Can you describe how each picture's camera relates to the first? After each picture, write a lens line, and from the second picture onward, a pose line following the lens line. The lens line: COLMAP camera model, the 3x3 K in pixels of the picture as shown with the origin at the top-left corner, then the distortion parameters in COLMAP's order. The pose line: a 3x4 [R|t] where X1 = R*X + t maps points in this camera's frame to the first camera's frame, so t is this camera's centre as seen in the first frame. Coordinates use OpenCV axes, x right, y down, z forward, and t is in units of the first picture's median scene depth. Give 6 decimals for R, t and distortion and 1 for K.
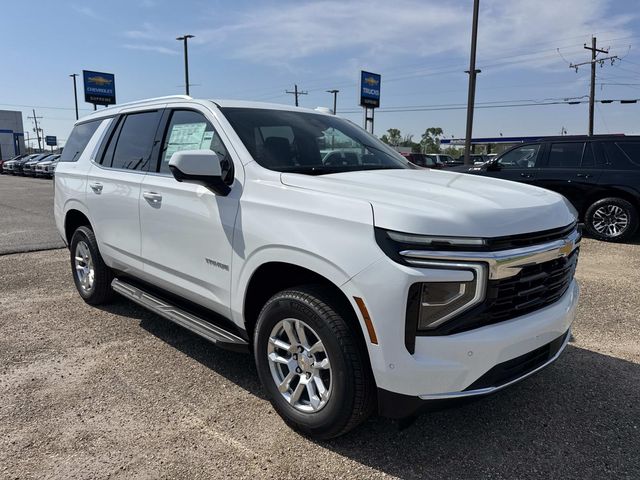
lens RADIAL K [[482.0, 0, 320.0], [0, 482.0, 240.0], [0, 0, 1]] dist [0.013143, -0.006014]
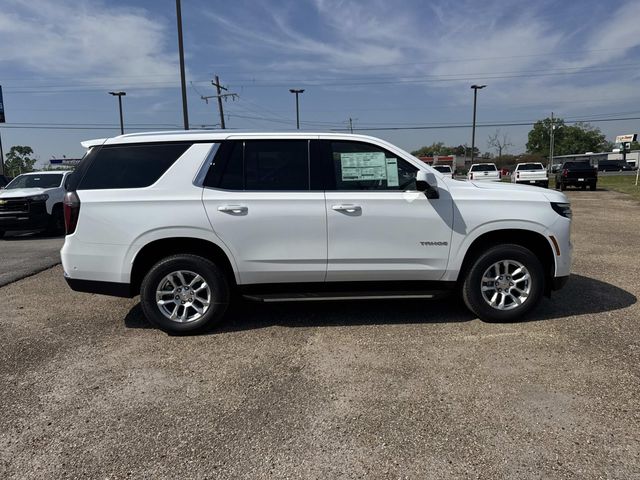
lens RADIAL K [[482.0, 0, 320.0], [0, 482.0, 240.0], [0, 0, 1]] dist [0.013143, -0.006014]
pose [[0.656492, -0.131496, 0.742784, -1.333256], [0.159751, 0.986590, 0.033465, -0.060028], [-0.737223, 0.096691, 0.668695, 0.200073]]
